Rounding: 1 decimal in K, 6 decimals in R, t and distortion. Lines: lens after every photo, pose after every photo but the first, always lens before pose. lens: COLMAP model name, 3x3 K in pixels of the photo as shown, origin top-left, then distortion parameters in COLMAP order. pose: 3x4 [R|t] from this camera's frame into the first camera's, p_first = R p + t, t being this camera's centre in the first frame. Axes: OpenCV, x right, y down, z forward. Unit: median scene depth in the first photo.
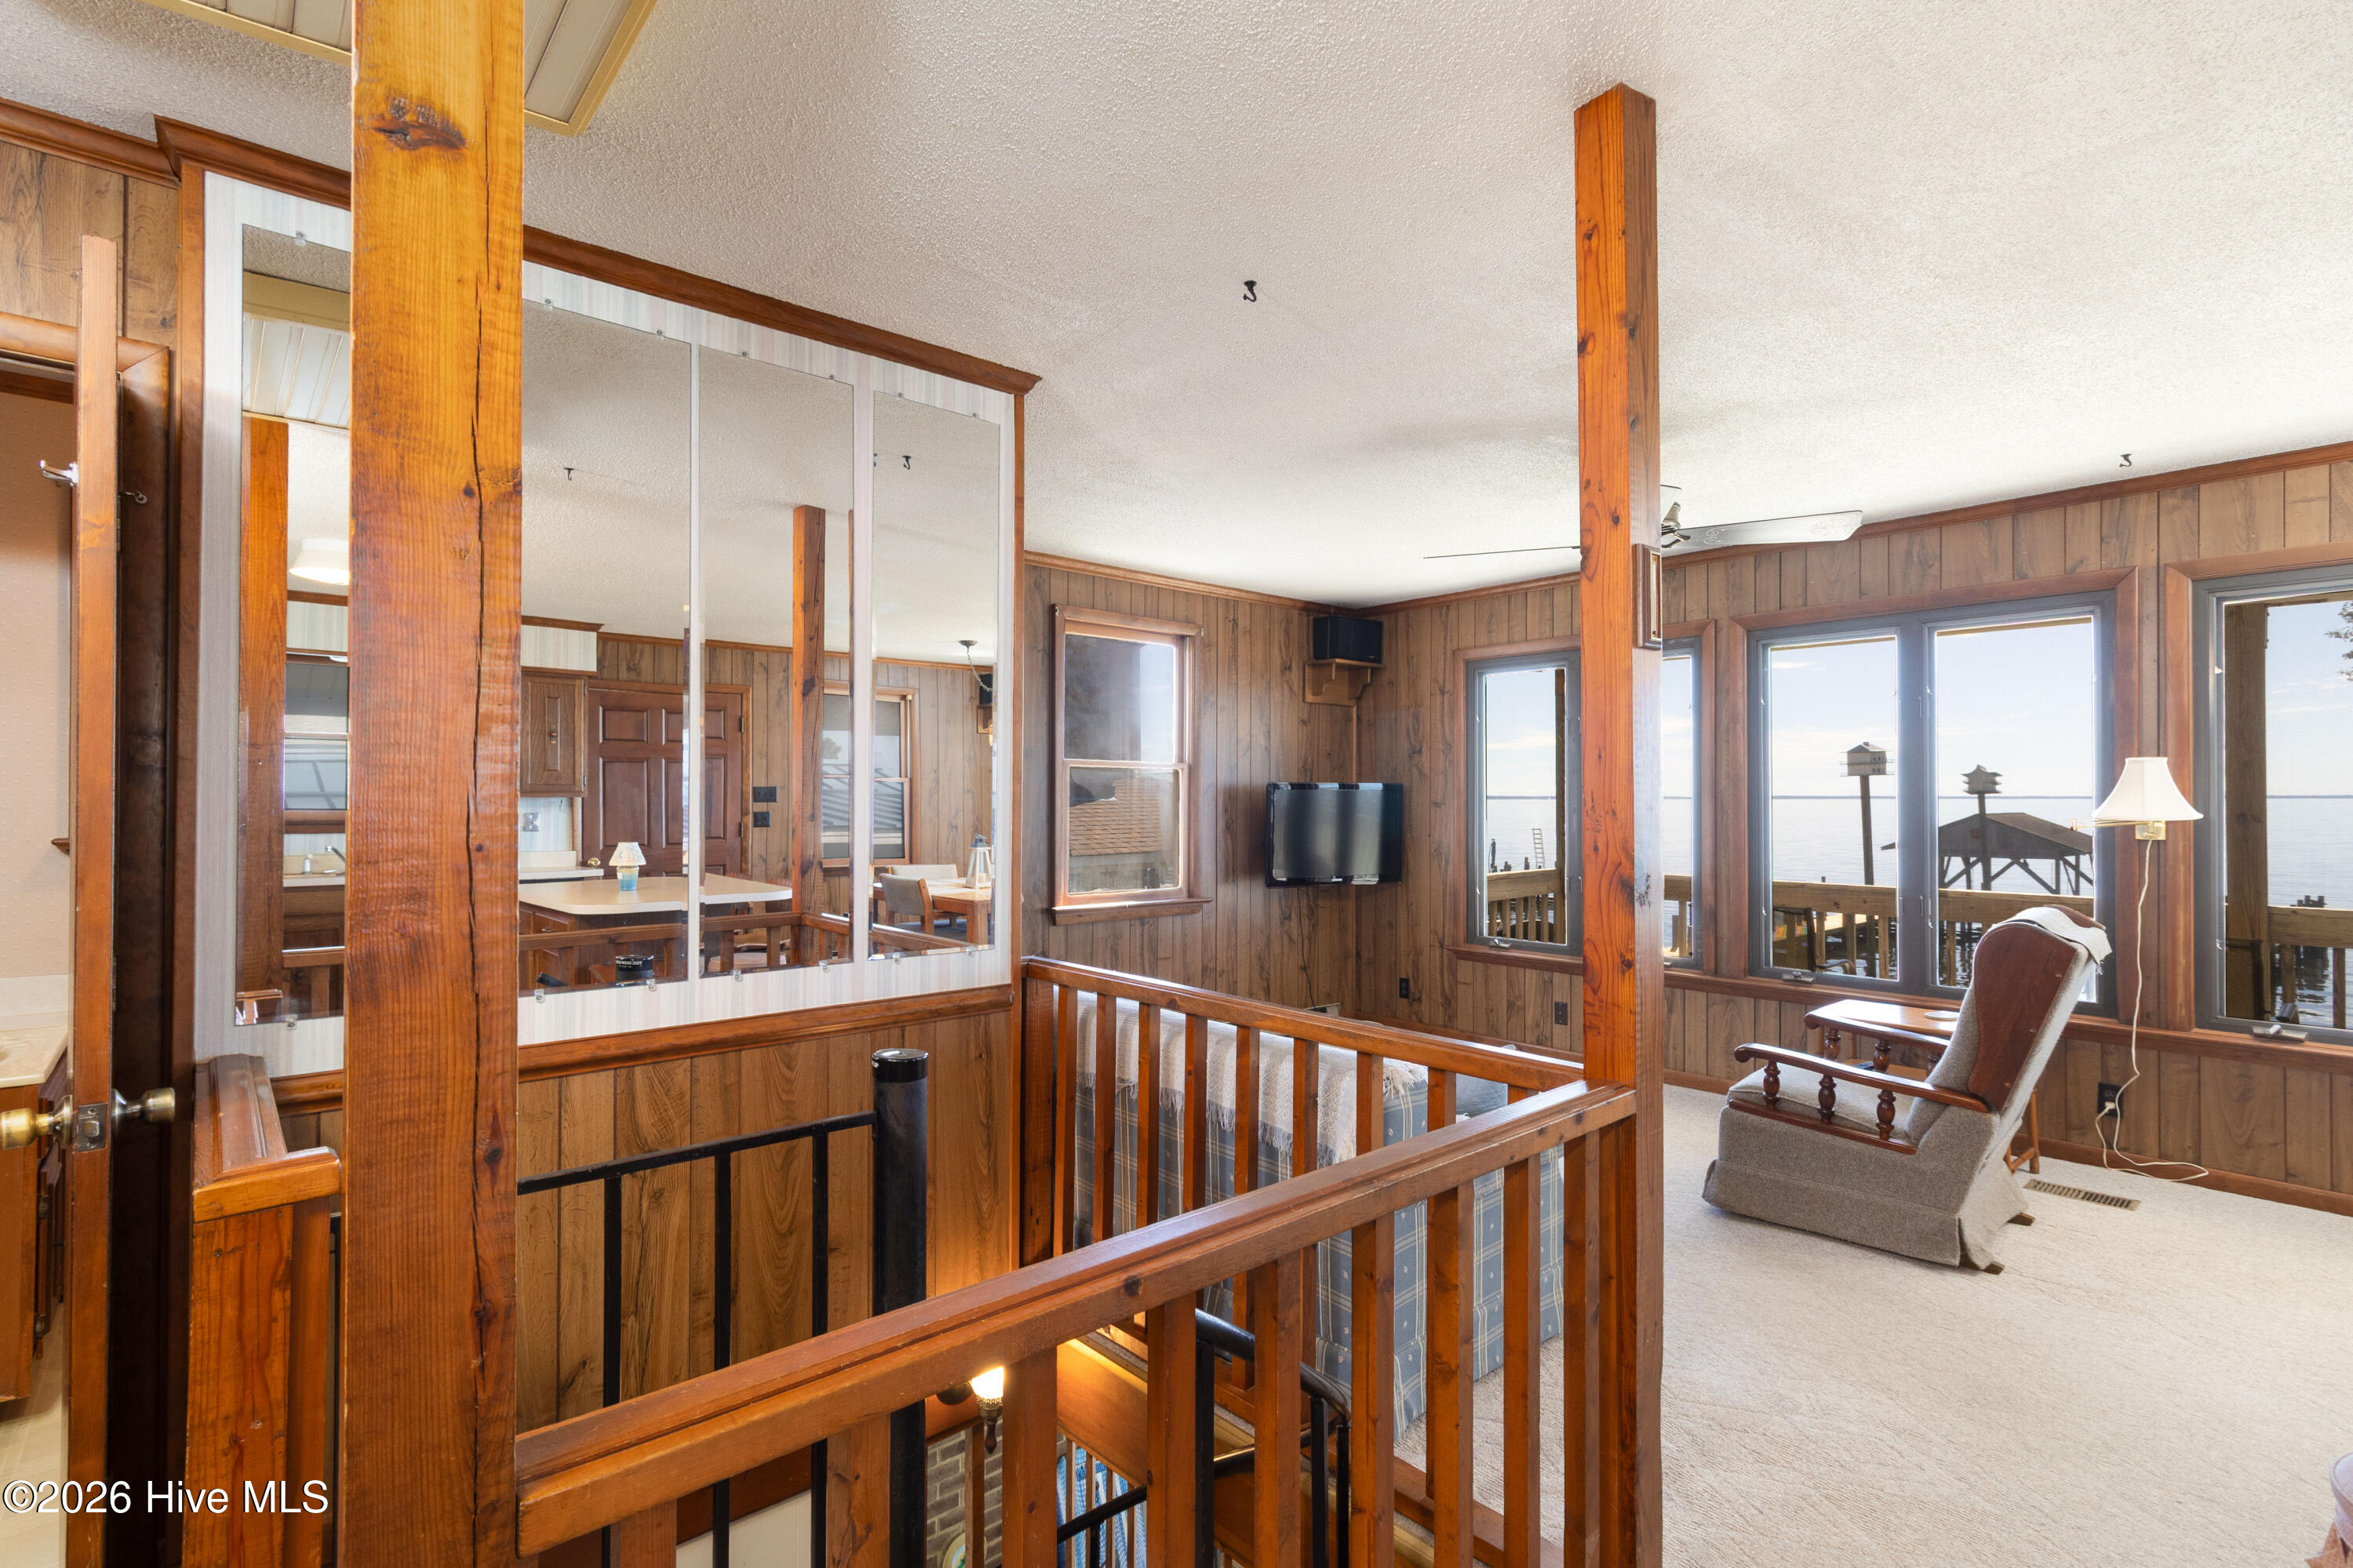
lens RADIAL K [[1098.5, 0, 1176.5], [0, 1098.5, 784.0], [0, 0, 1]] dist [0.000343, -0.000054]
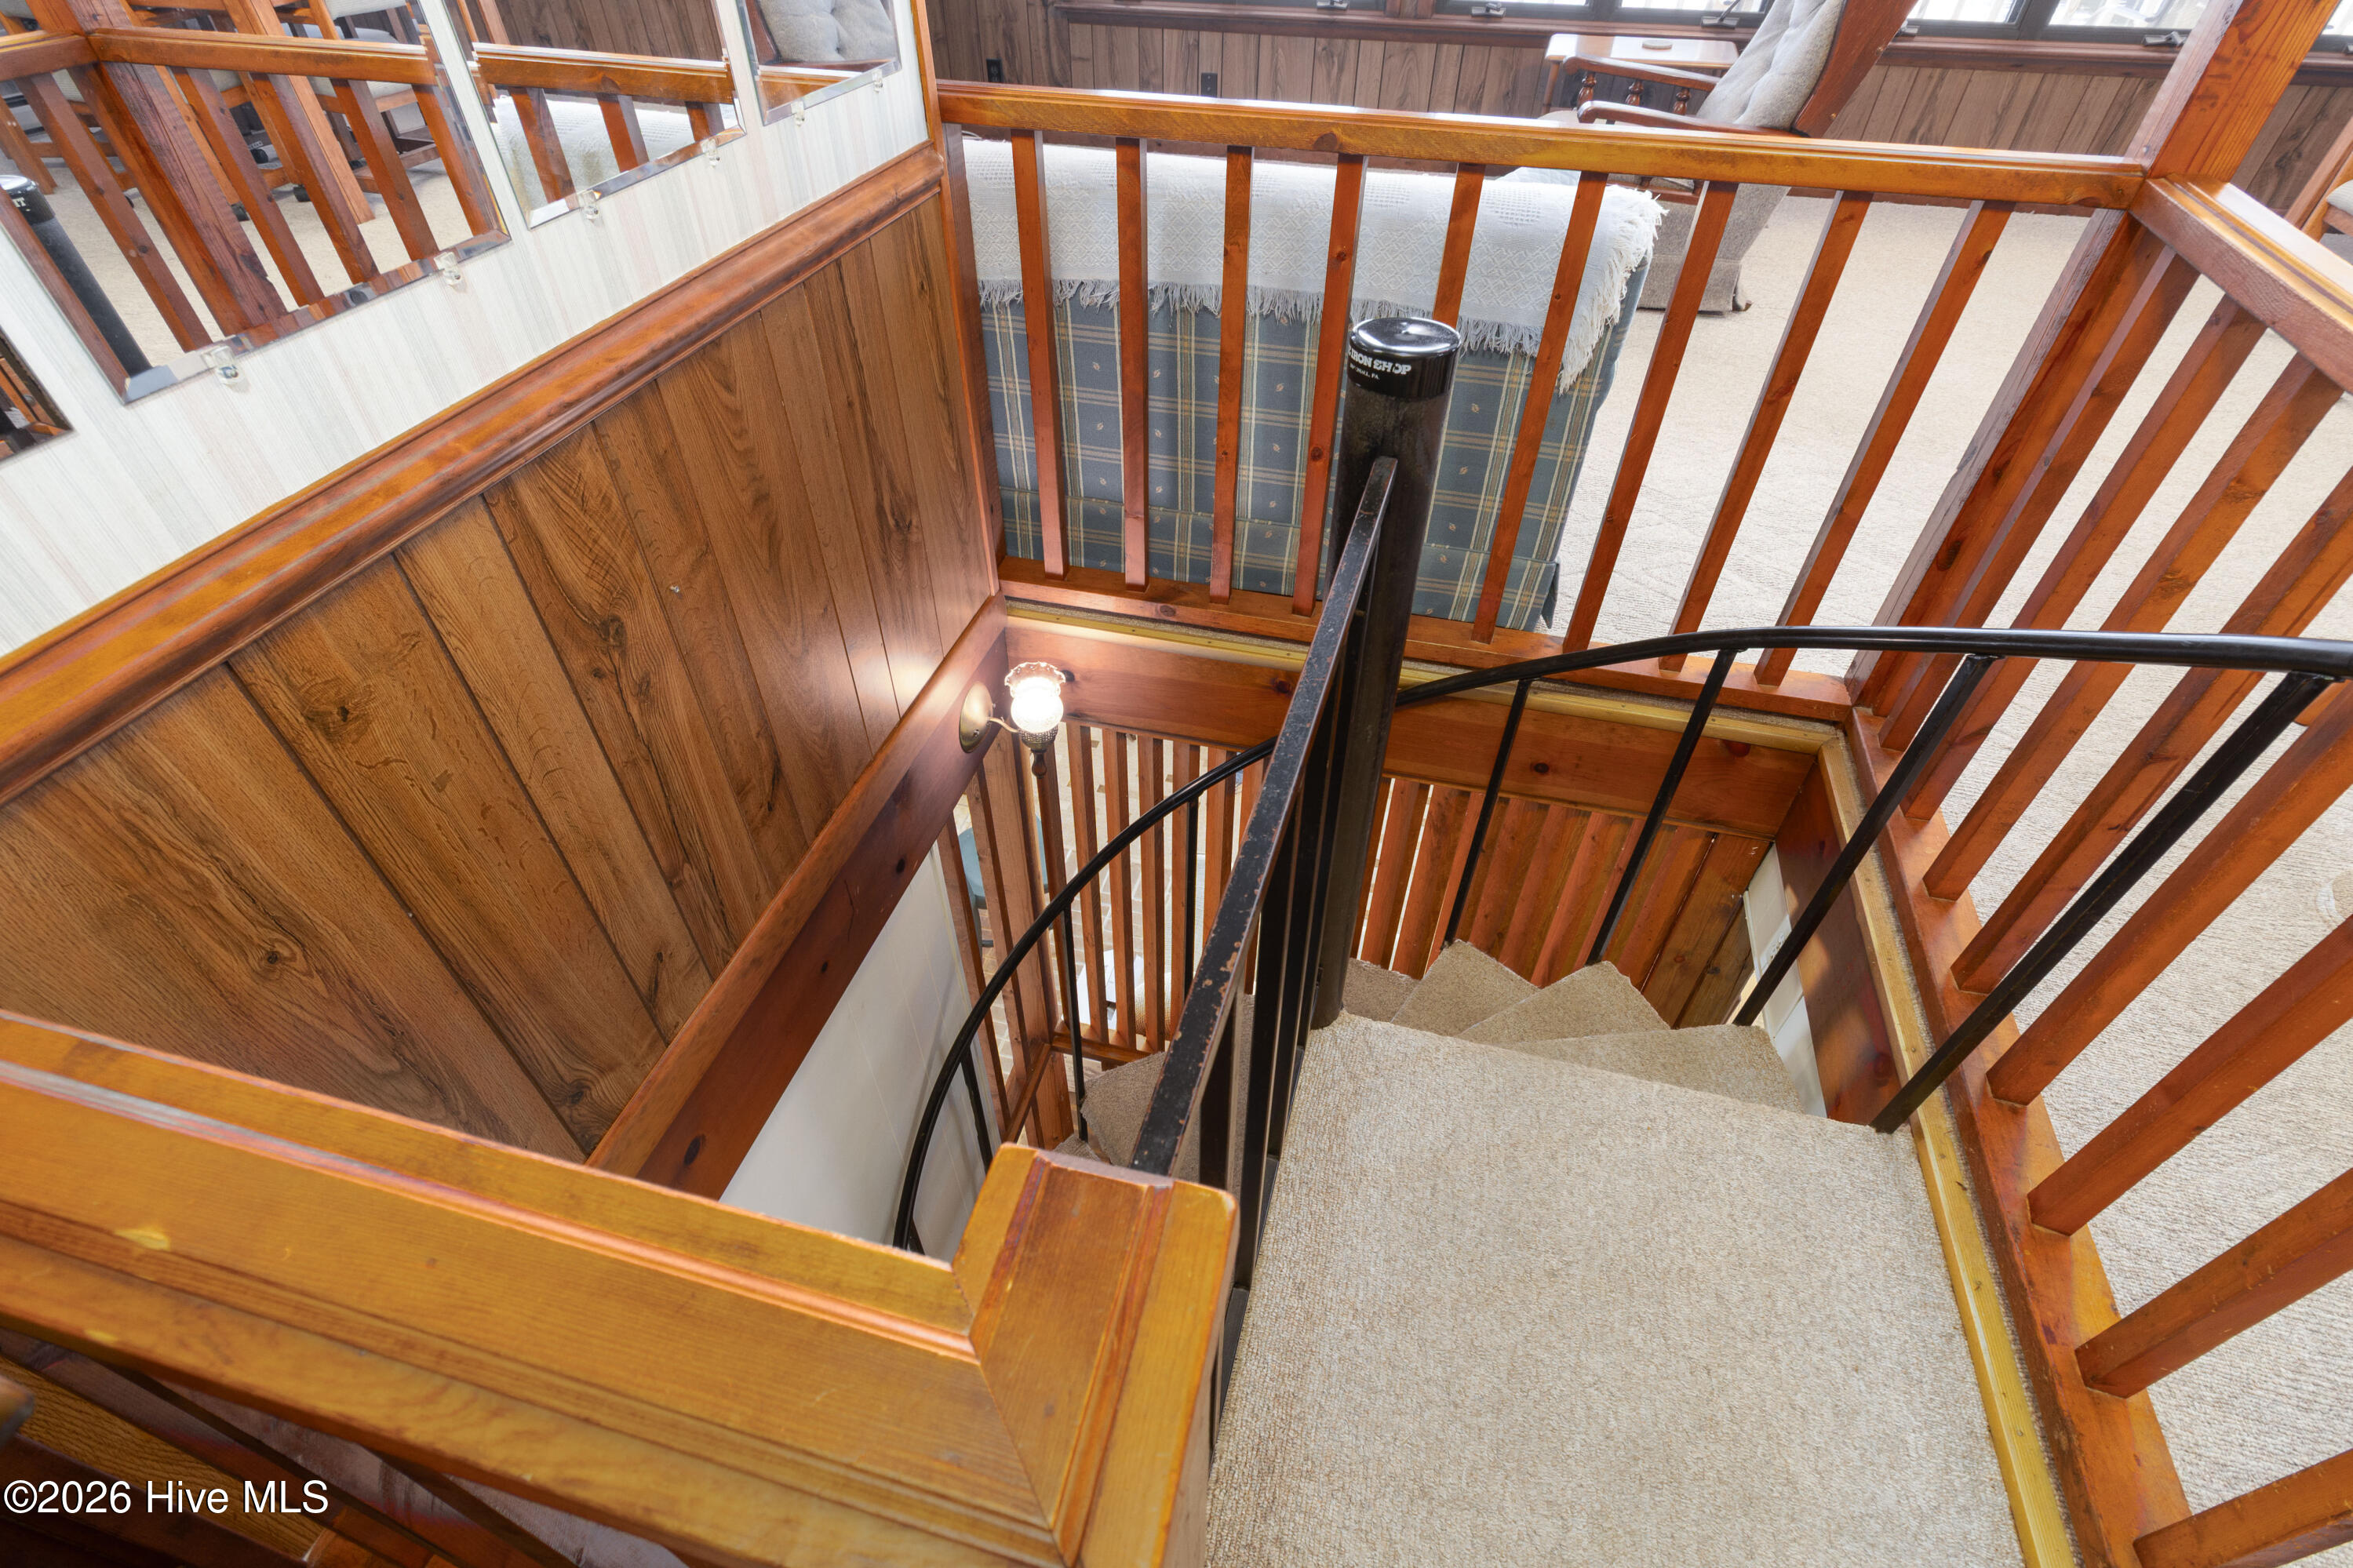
lens RADIAL K [[1088.9, 0, 1189.4], [0, 1088.9, 771.5], [0, 0, 1]] dist [0.005057, 0.000151]
pose [[0.831994, -0.373414, 0.410302, -0.197810], [-0.011652, 0.727645, 0.685855, 0.017865], [-0.554662, -0.575408, 0.601045, 0.212210]]
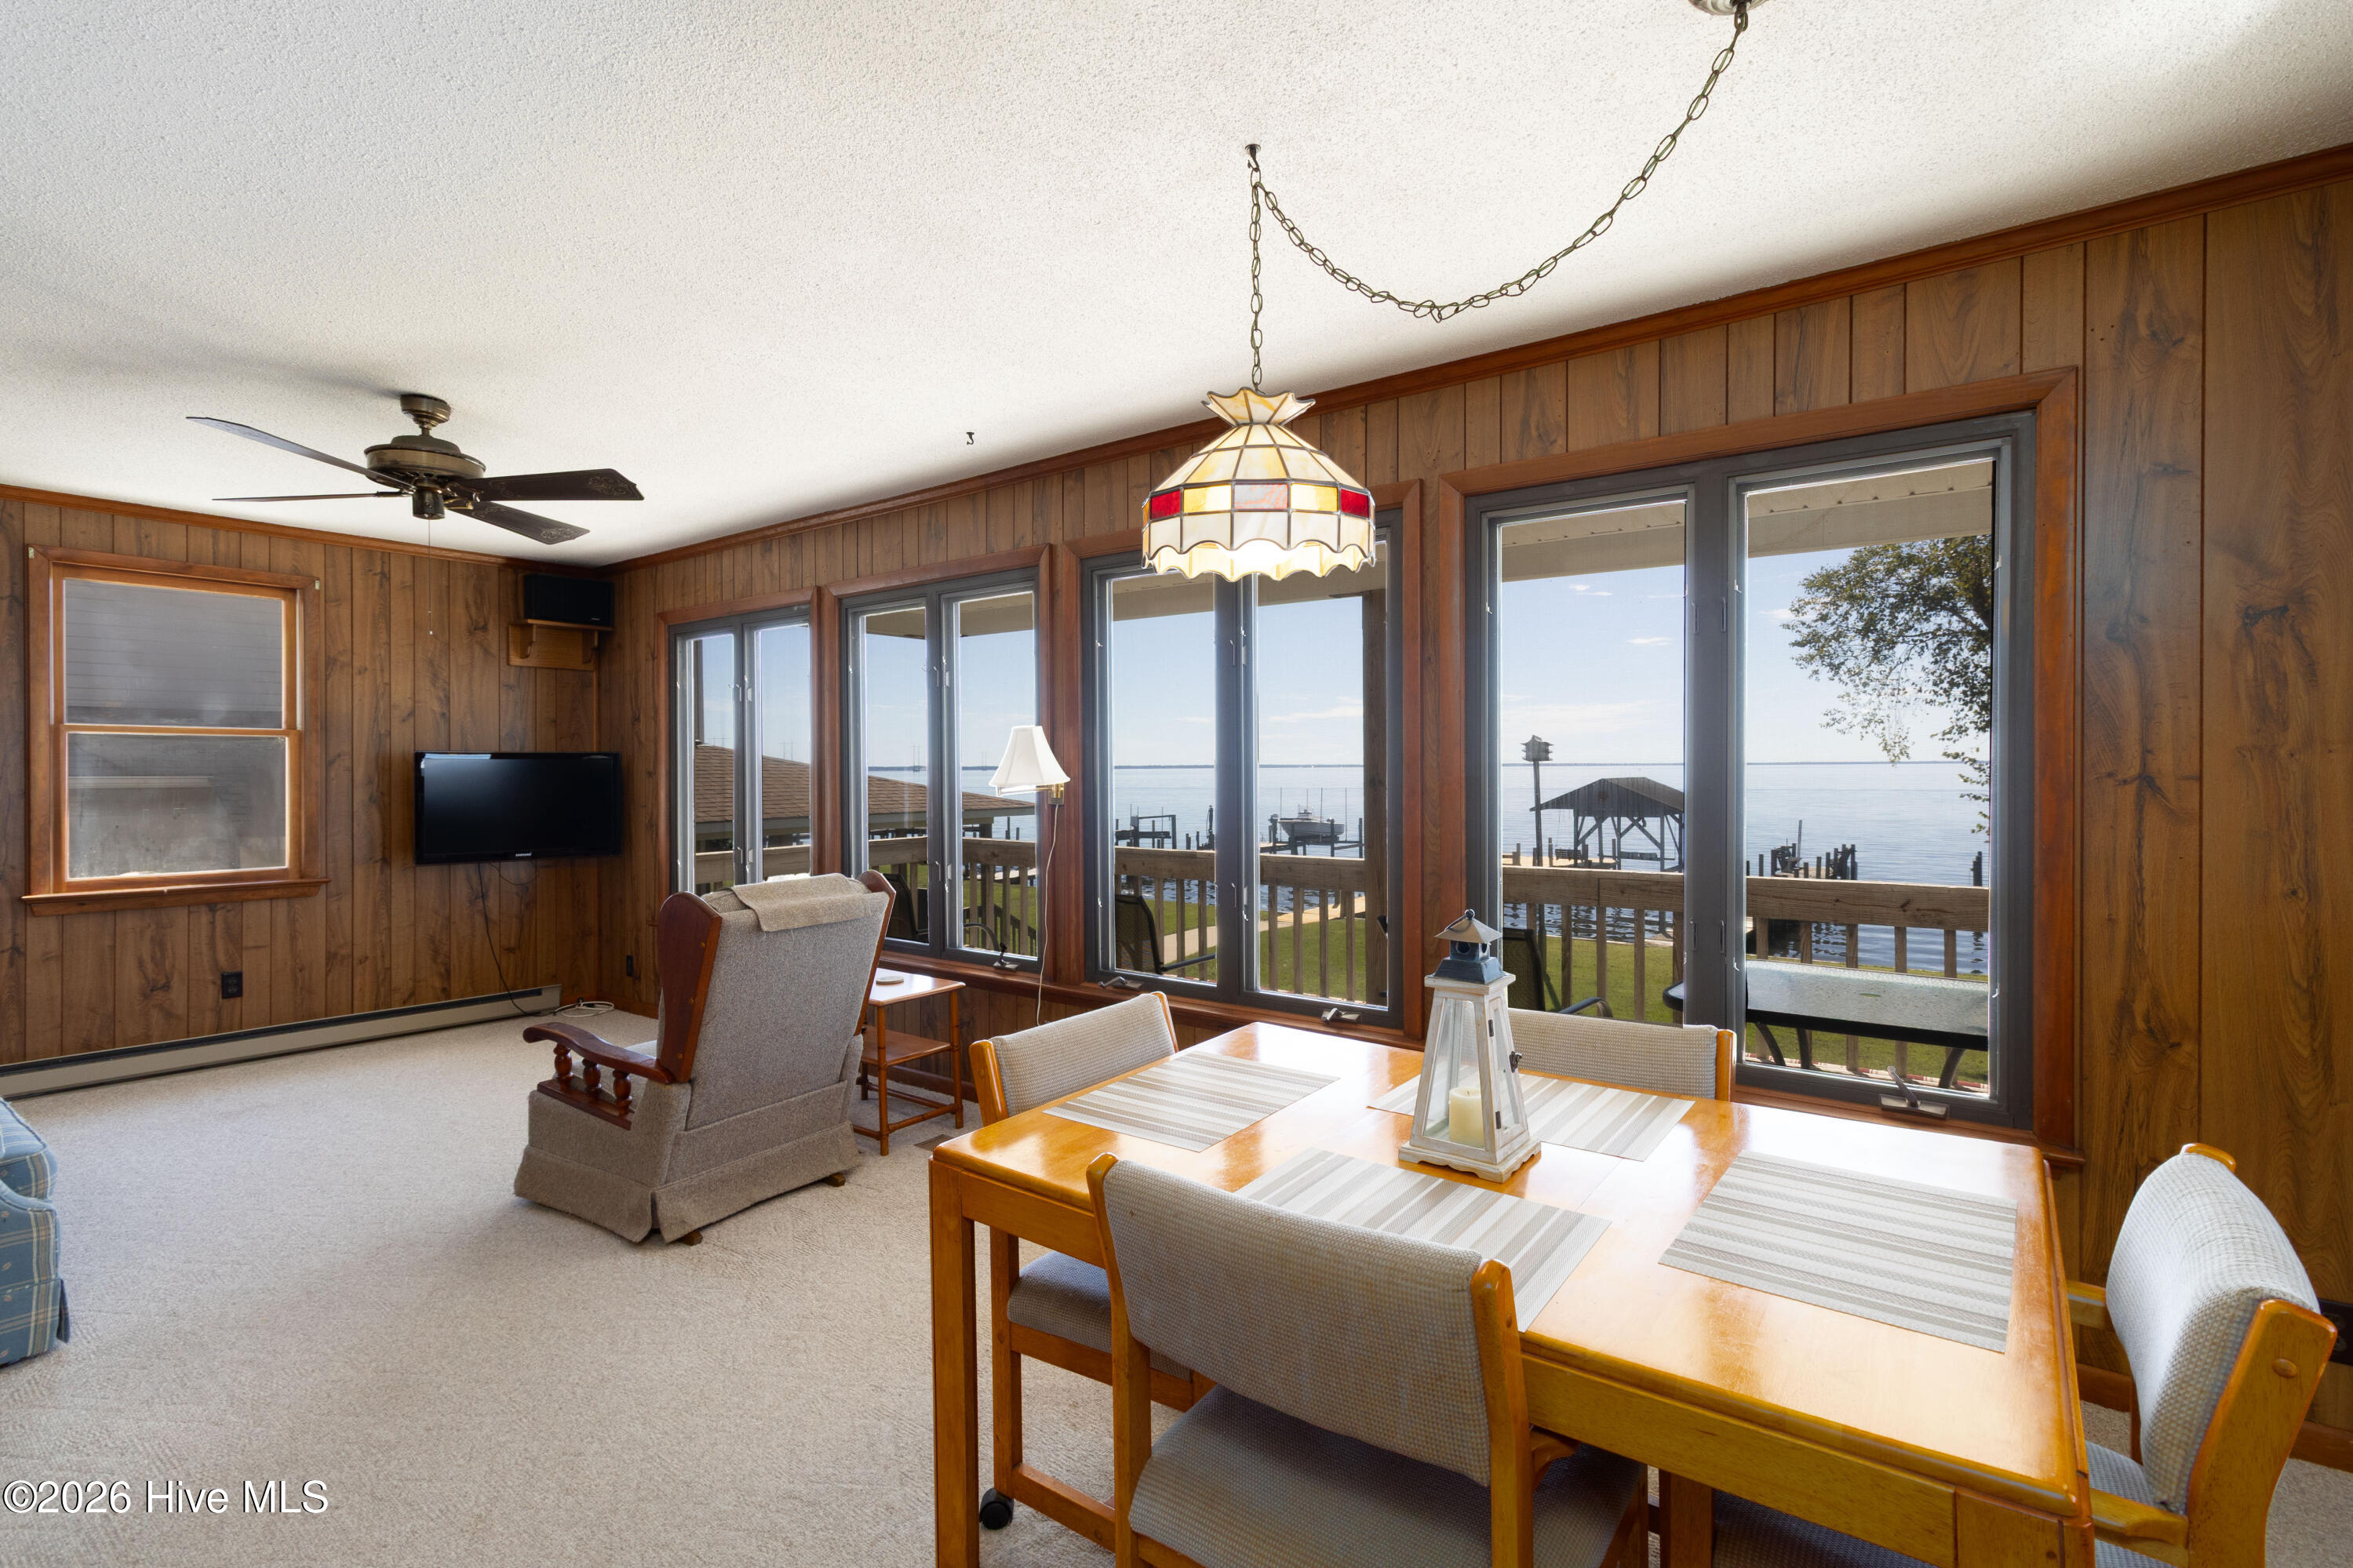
lens RADIAL K [[1088.9, 0, 1189.4], [0, 1088.9, 771.5], [0, 0, 1]] dist [0.005057, 0.000151]
pose [[0.977797, -0.003915, 0.209518, 0.551862], [0.000229, 0.999845, 0.017614, -0.000577], [-0.209554, -0.017175, 0.977646, -0.033409]]
